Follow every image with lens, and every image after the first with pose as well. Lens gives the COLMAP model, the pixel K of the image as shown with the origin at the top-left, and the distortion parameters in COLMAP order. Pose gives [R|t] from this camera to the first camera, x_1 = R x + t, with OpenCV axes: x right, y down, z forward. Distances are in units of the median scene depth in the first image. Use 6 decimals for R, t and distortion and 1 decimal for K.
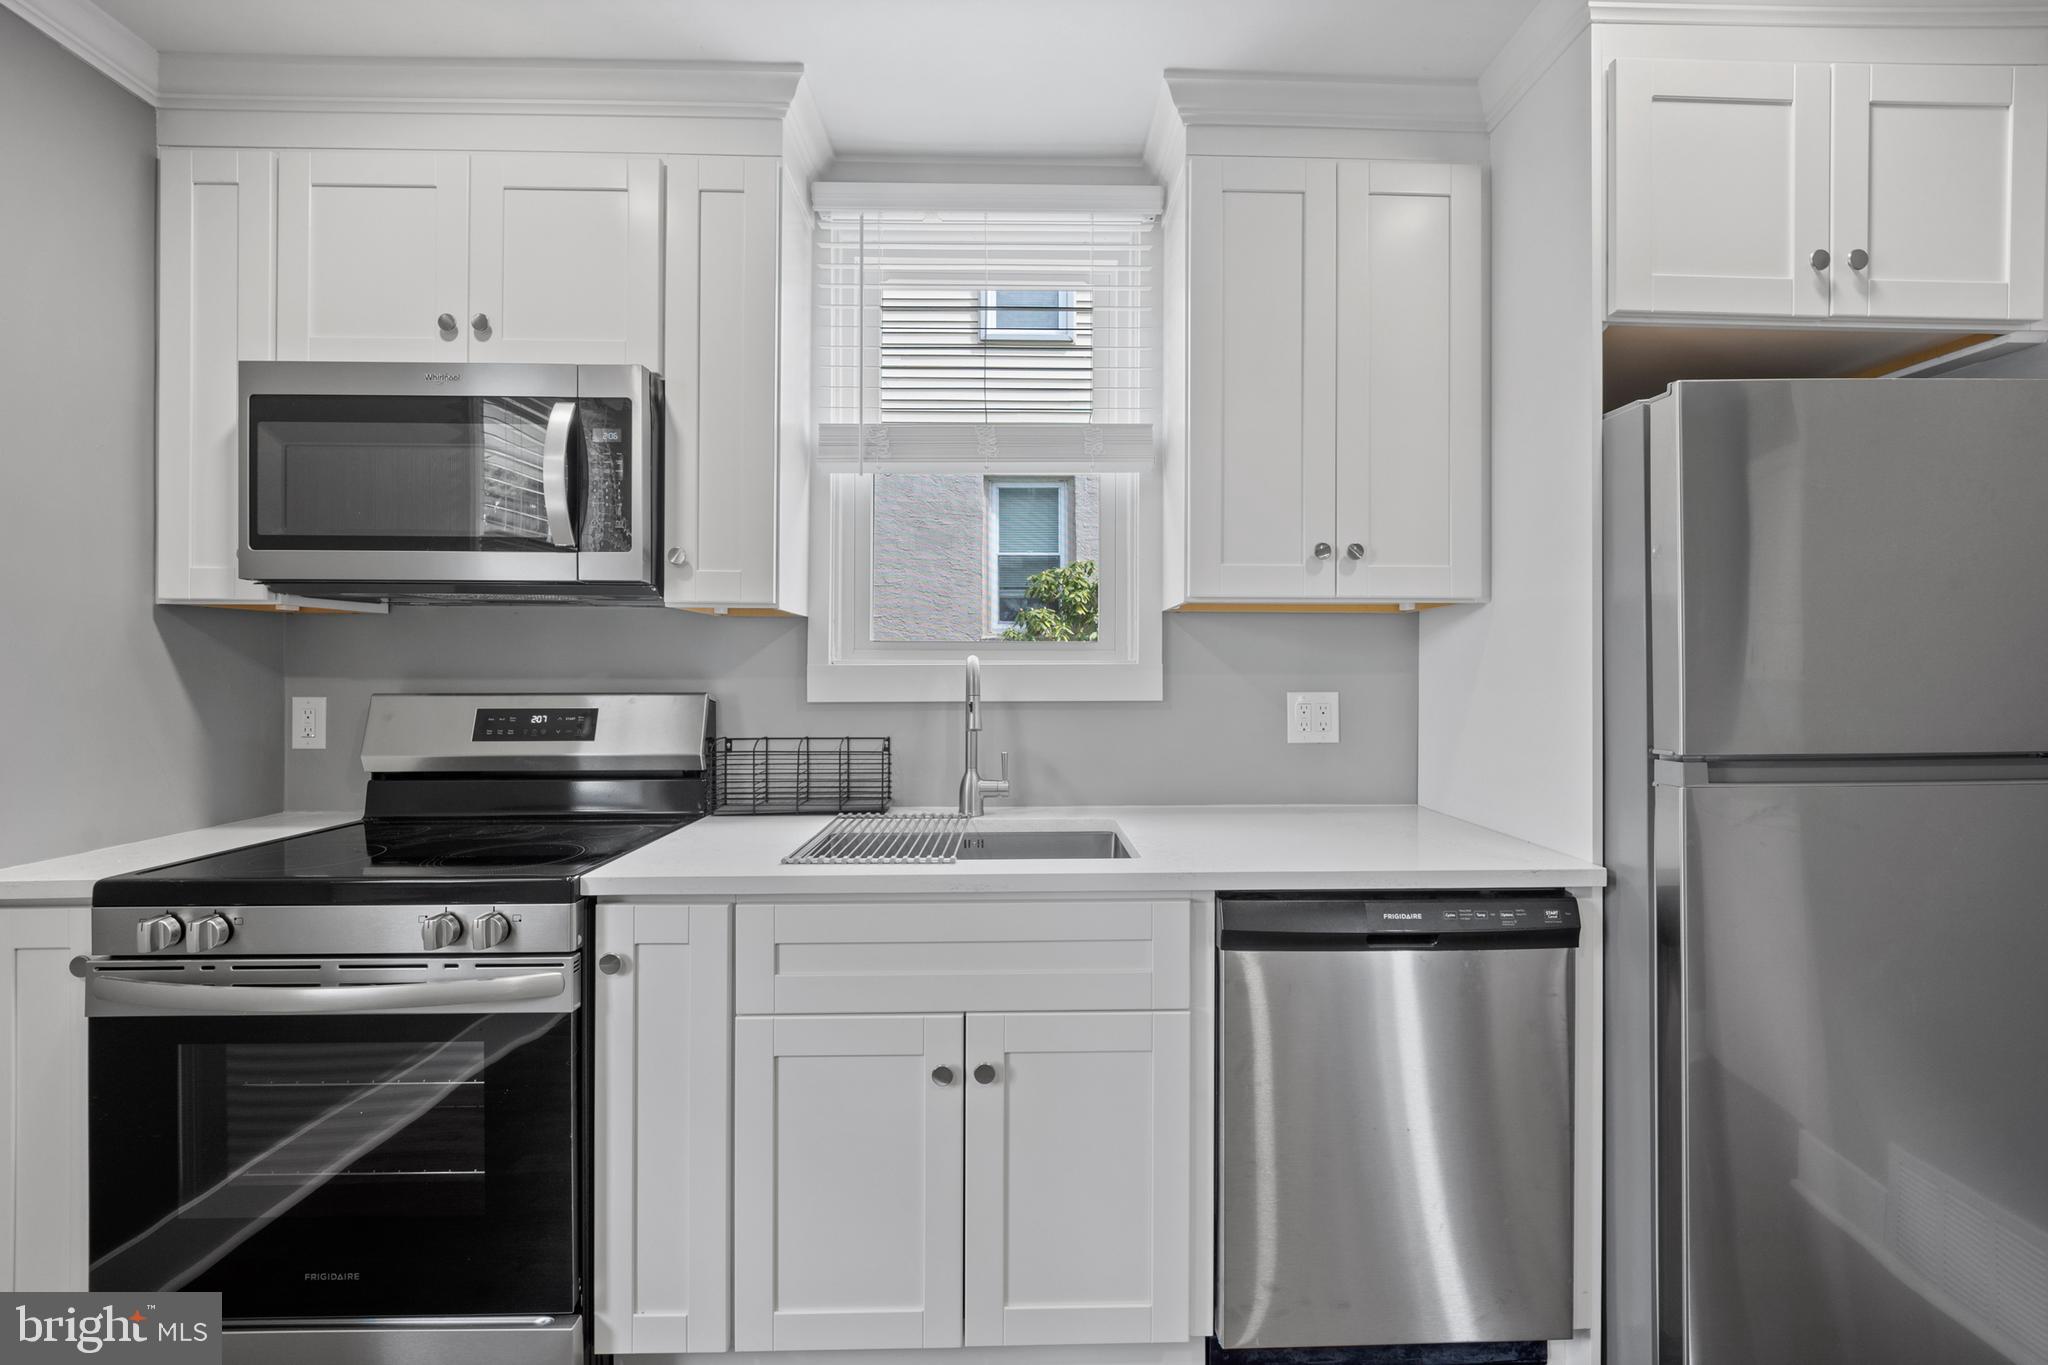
lens RADIAL K [[836.6, 0, 1026.7], [0, 836.6, 662.9], [0, 0, 1]] dist [-0.001769, -0.000411]
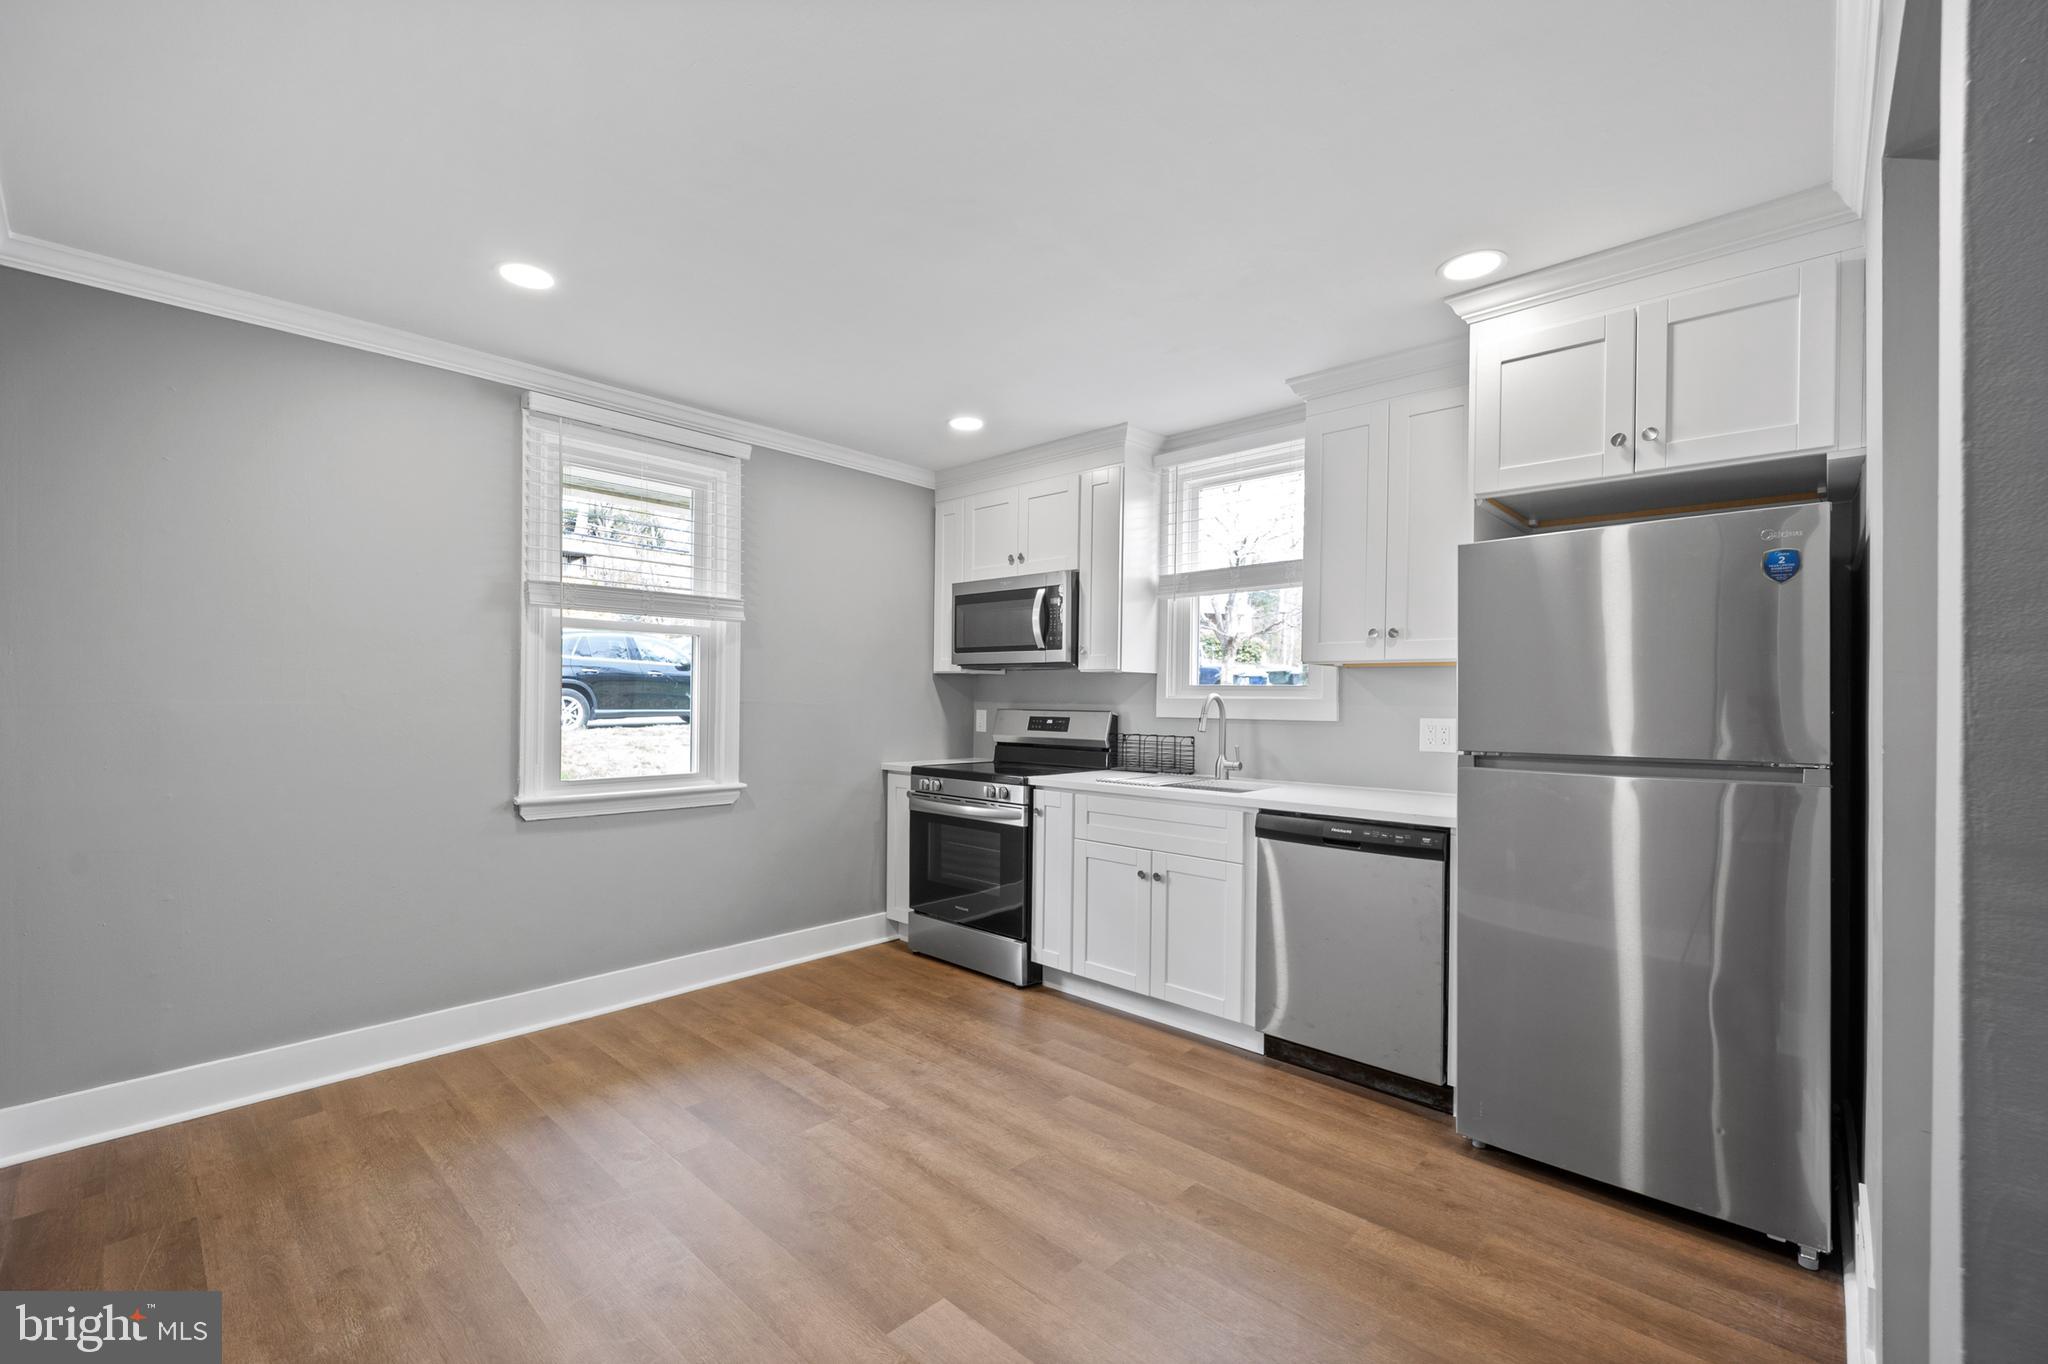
lens RADIAL K [[867.3, 0, 1089.3], [0, 867.3, 693.6], [0, 0, 1]] dist [-0.002109, -0.000228]
pose [[0.755760, 0.003040, -0.654842, 1.157407], [-0.008493, 0.999951, -0.005160, 0.004504], [0.654794, 0.009462, 0.755748, -0.779547]]
